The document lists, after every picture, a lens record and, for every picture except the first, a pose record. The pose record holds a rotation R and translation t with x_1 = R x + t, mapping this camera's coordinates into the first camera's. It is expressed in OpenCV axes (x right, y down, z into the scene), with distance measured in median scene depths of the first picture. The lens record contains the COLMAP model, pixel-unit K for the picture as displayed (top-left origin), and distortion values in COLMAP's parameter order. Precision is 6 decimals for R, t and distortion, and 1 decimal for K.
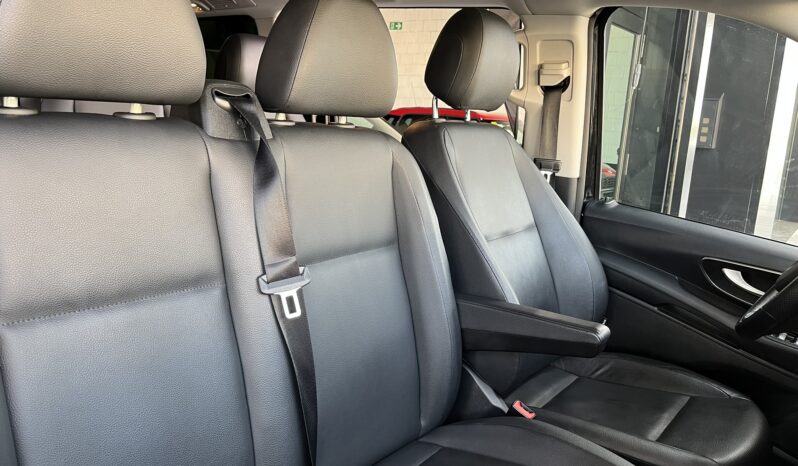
lens RADIAL K [[591.5, 0, 398.2], [0, 591.5, 225.5], [0, 0, 1]] dist [0.065551, -0.102423]
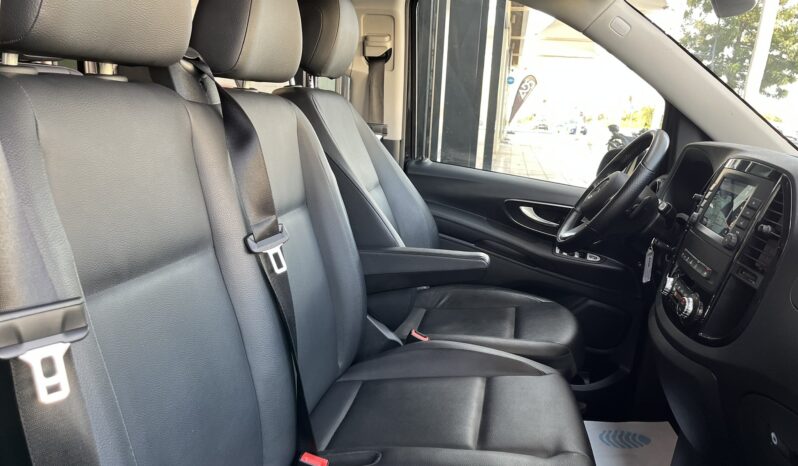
lens RADIAL K [[605.2, 0, 403.4], [0, 605.2, 231.0], [0, 0, 1]] dist [0.067707, -0.111672]
pose [[0.883236, -0.102942, 0.457491, -0.296290], [0.079883, 0.994377, 0.069527, 0.015005], [-0.462075, -0.024863, 0.886492, -0.037386]]
